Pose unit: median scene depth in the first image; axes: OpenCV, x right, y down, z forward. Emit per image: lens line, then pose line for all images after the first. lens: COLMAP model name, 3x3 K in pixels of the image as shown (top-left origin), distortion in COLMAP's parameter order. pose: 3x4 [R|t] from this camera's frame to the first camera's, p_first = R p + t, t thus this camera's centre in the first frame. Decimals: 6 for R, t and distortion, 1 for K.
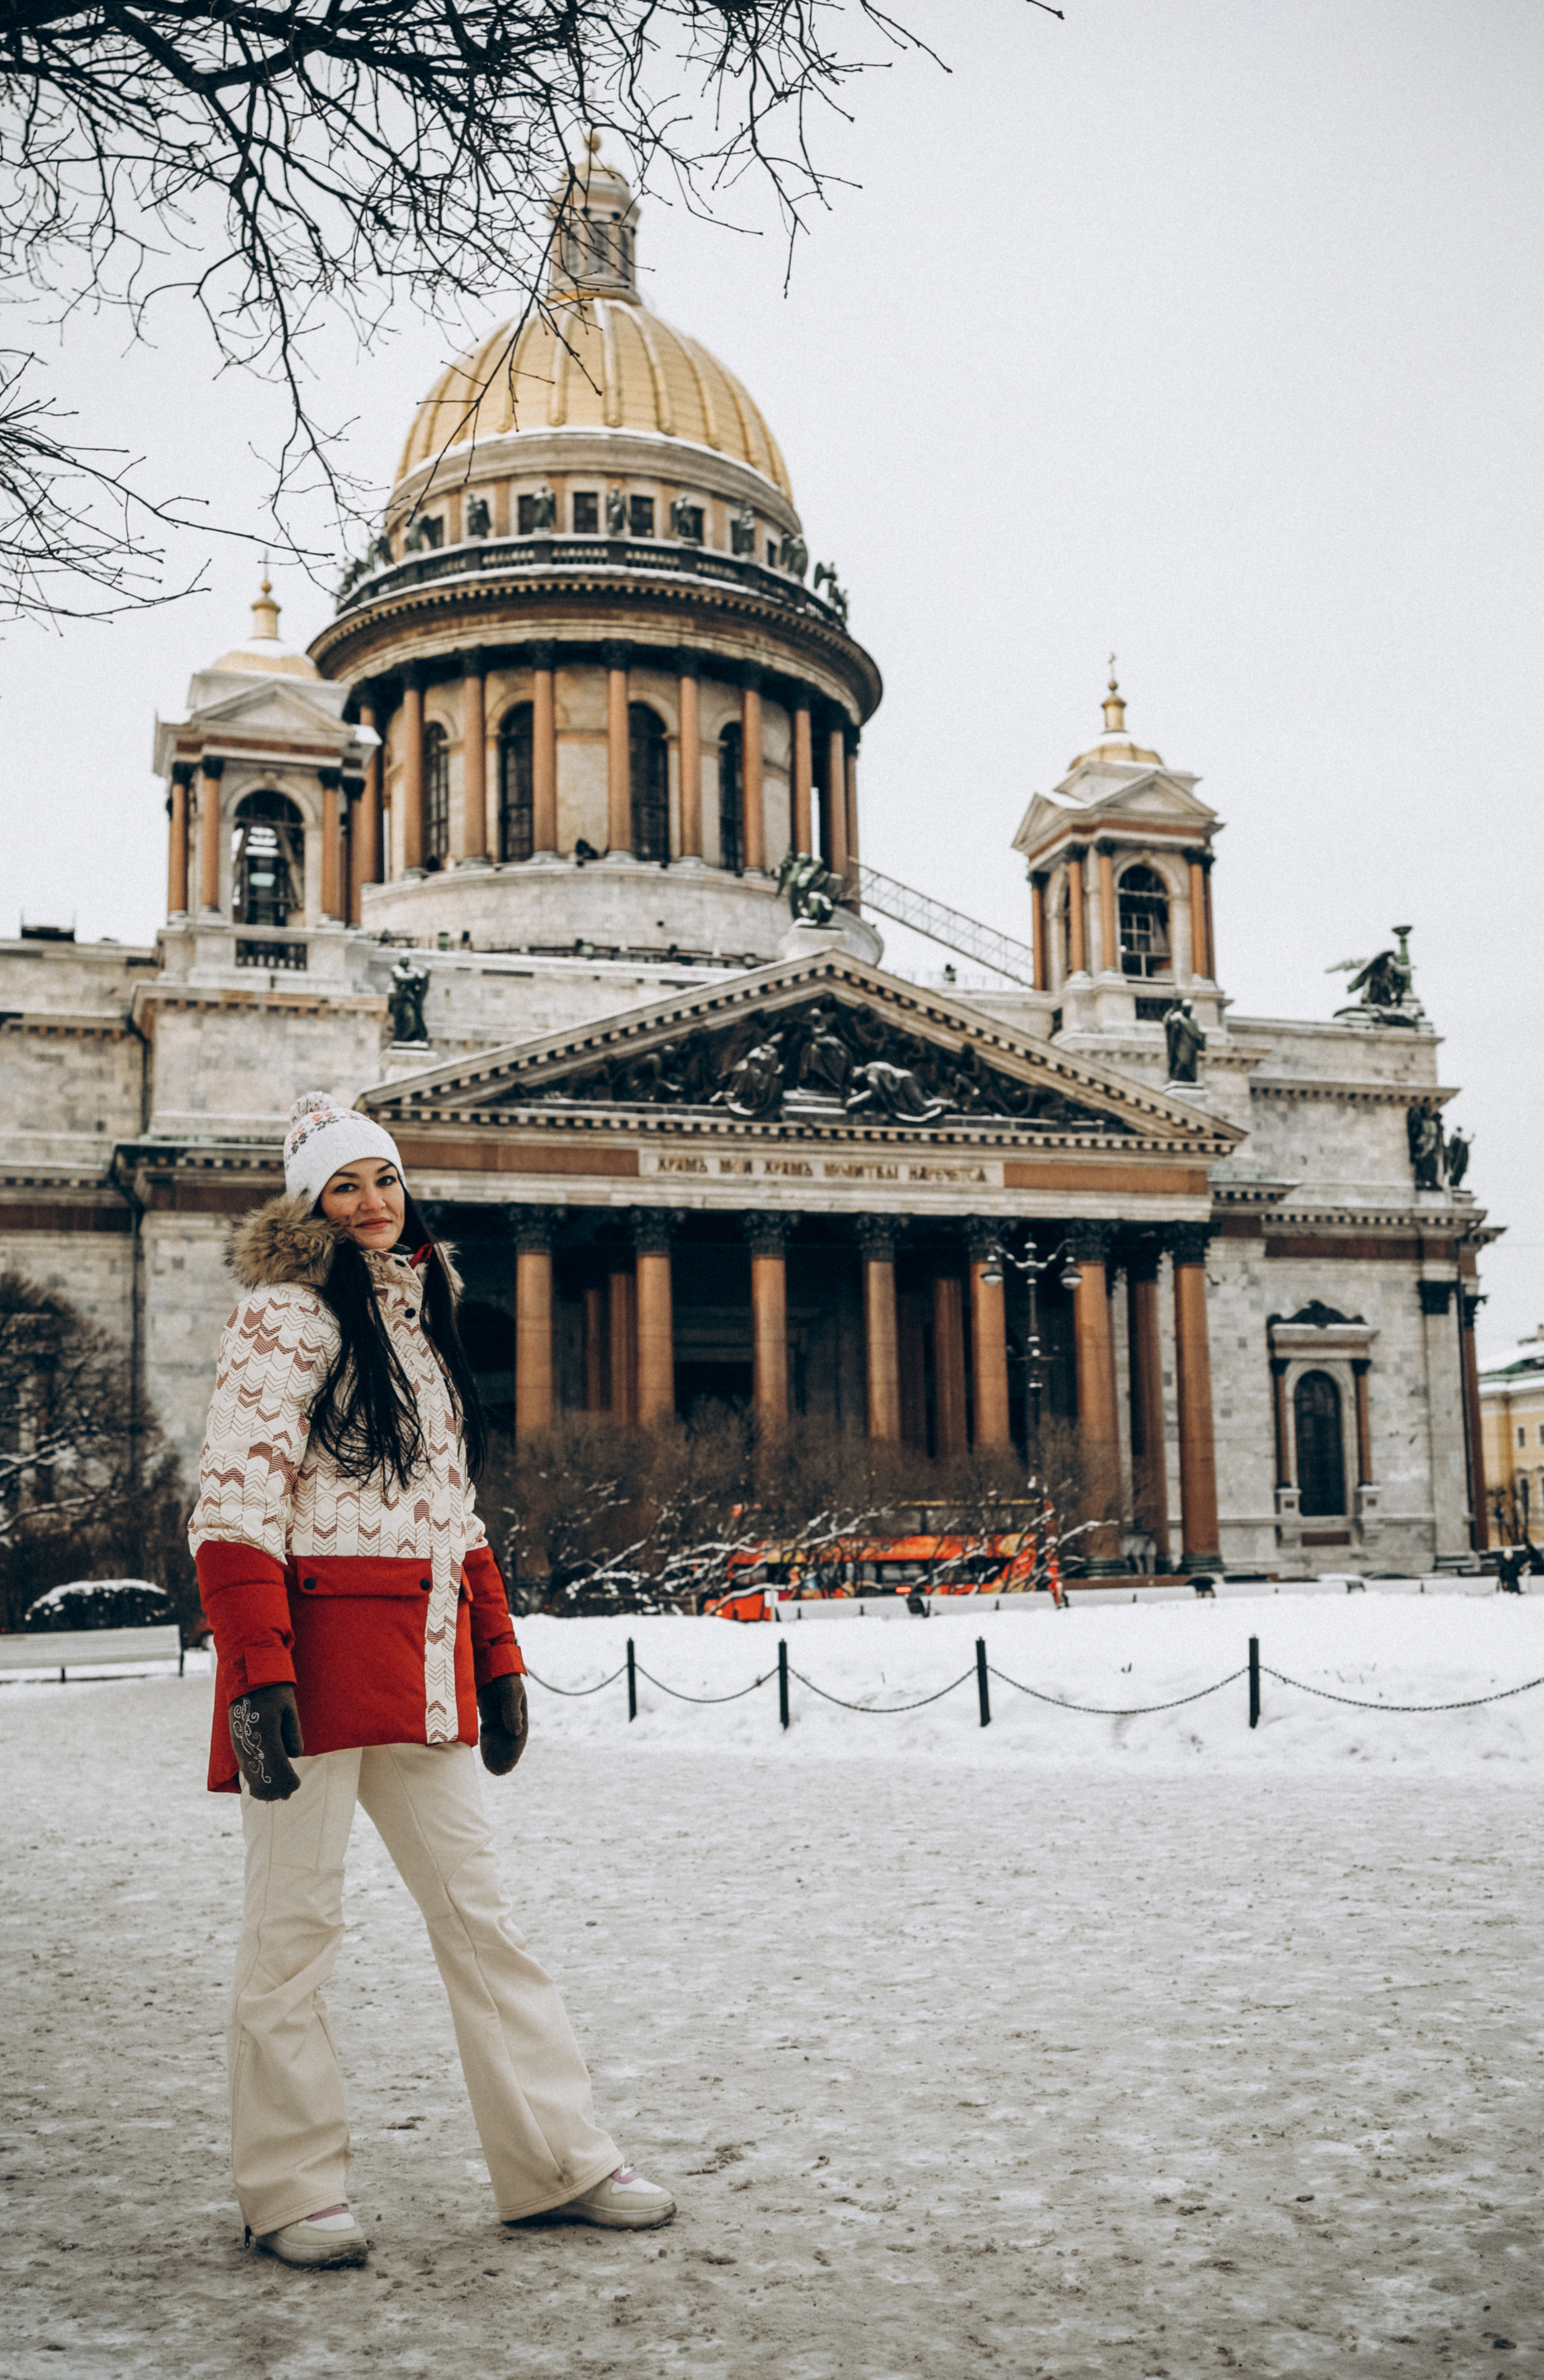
lens RADIAL K [[2367.9, 0, 926.5], [0, 2367.9, 1271.3], [0, 0, 1]] dist [0.031930, 0.000000]
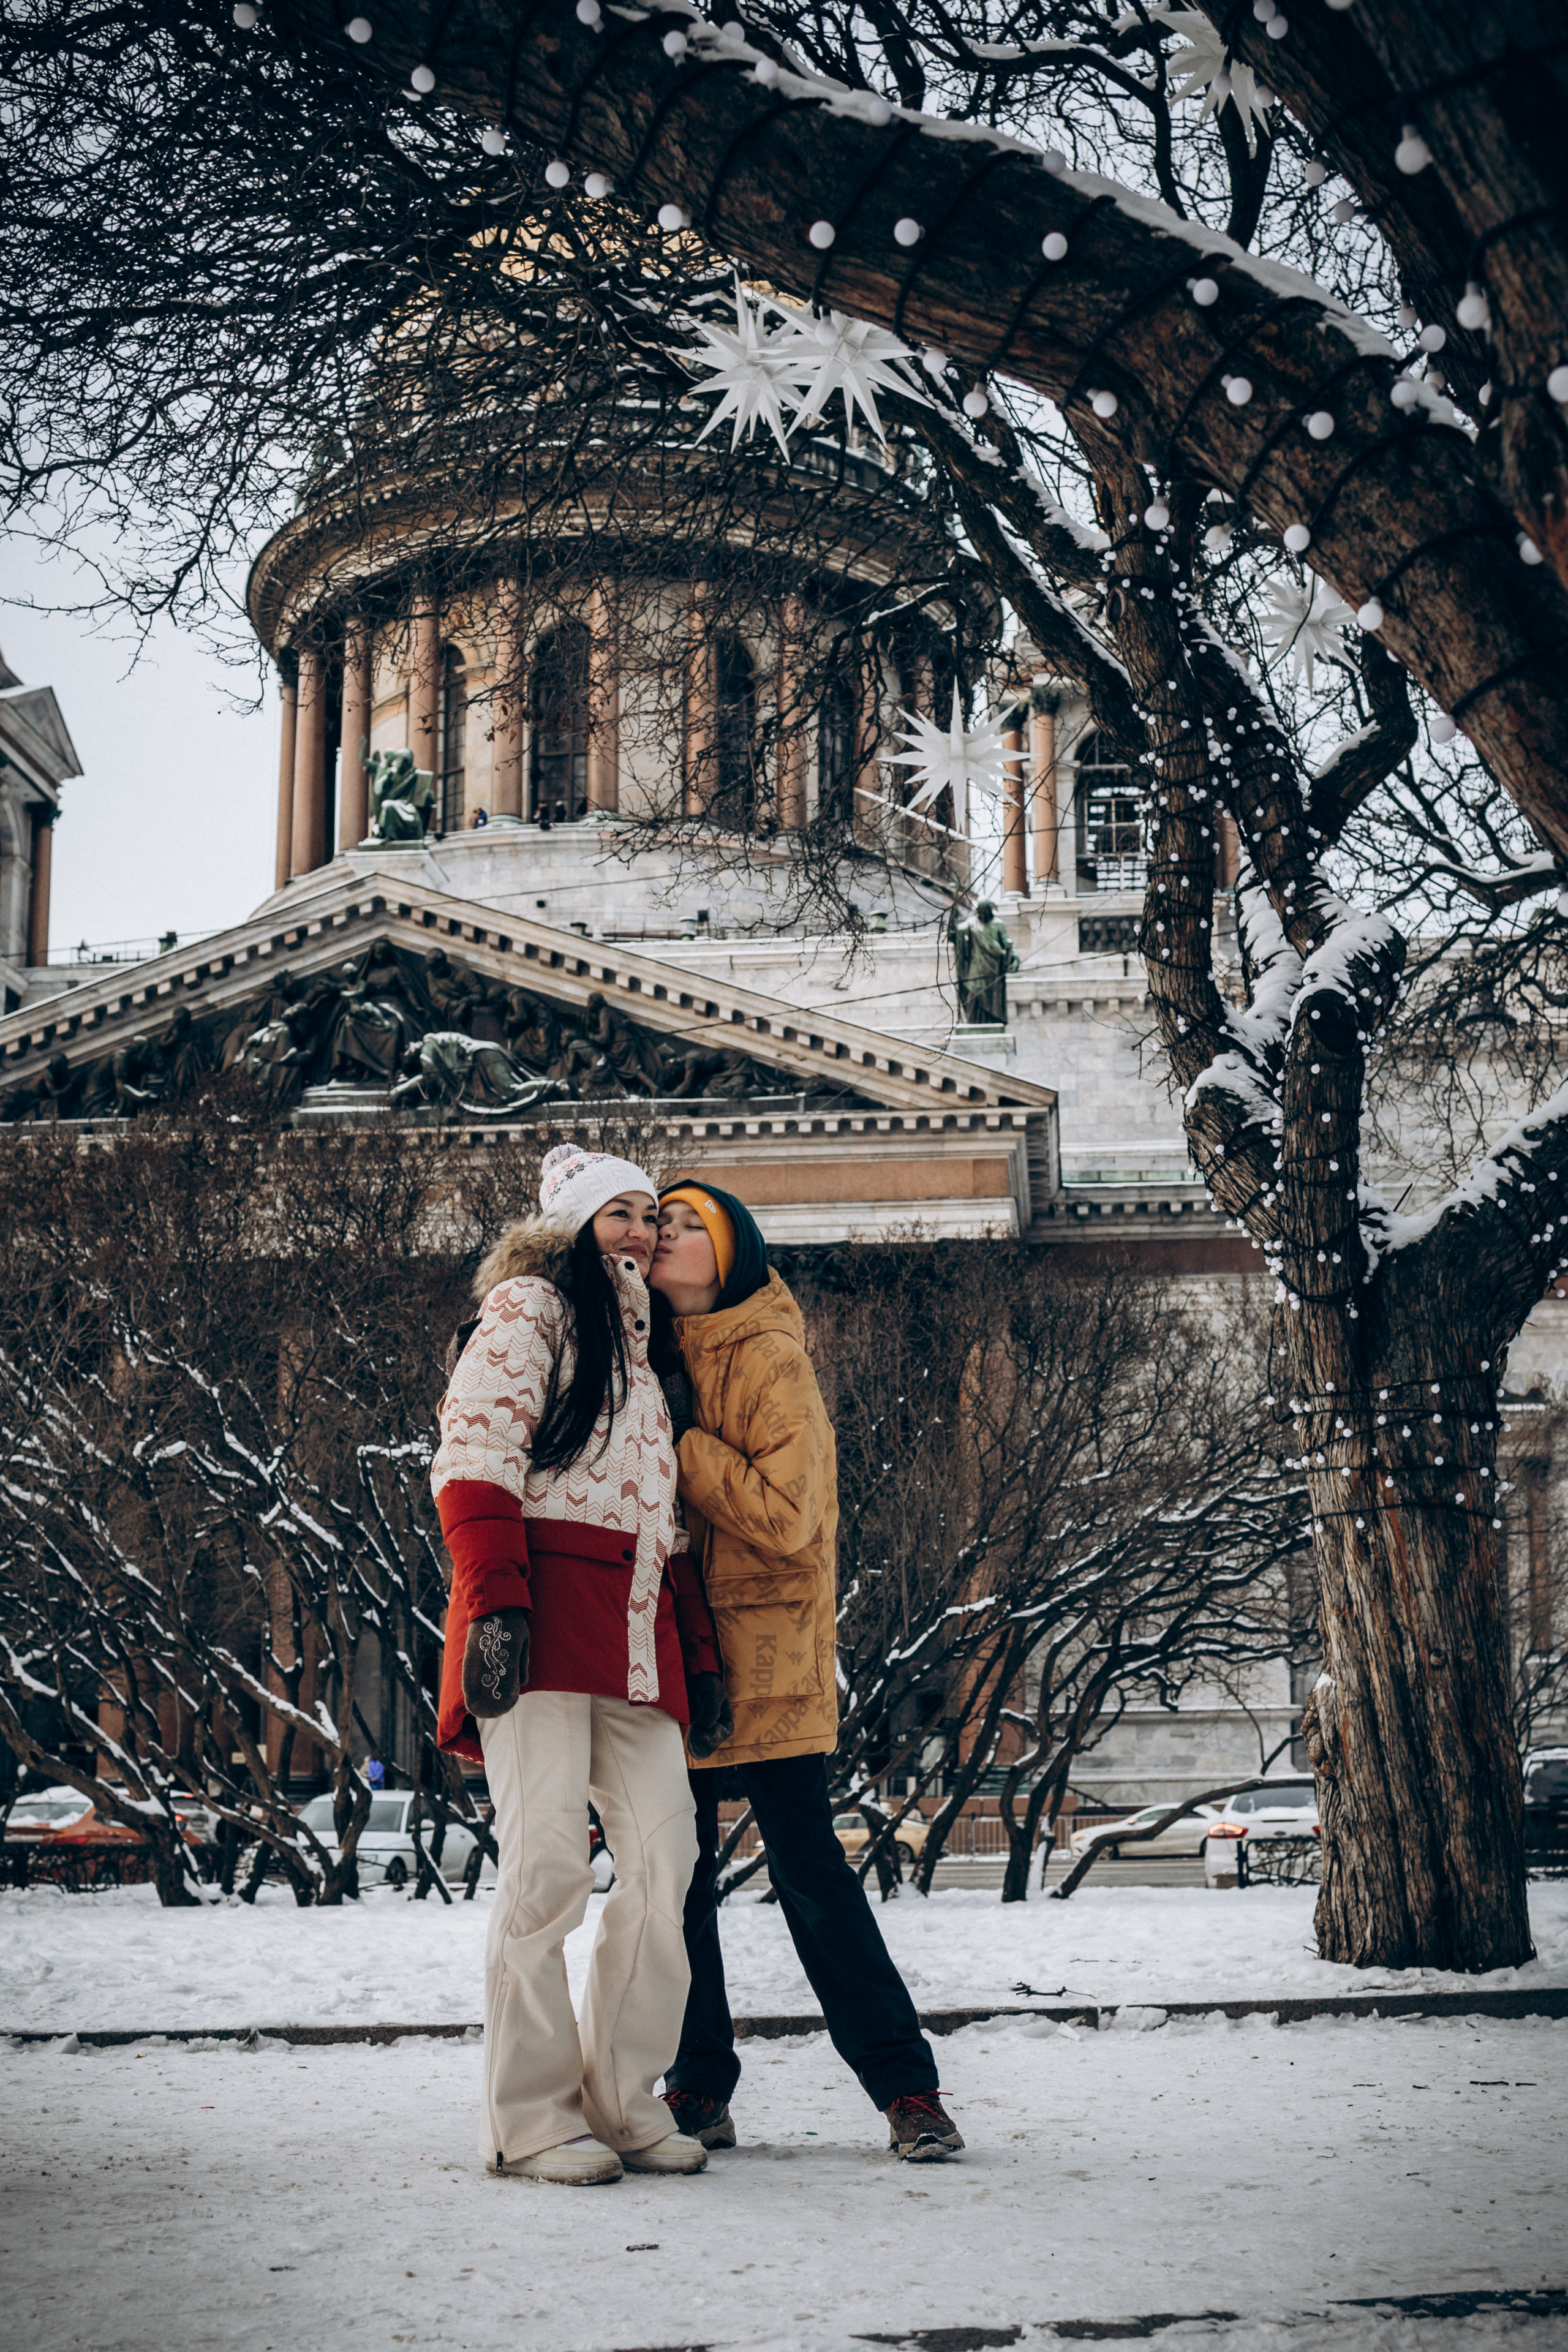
lens RADIAL K [[2577.2, 0, 820.8], [0, 2577.2, 1366.0], [0, 0, 1]] dist [-0.031214, 0.000000]
pose [[0.901506, -0.045123, -0.430407, 0.382629], [0.037649, 0.998956, -0.025871, 0.029679], [0.431125, 0.007118, 0.902264, 0.377528]]
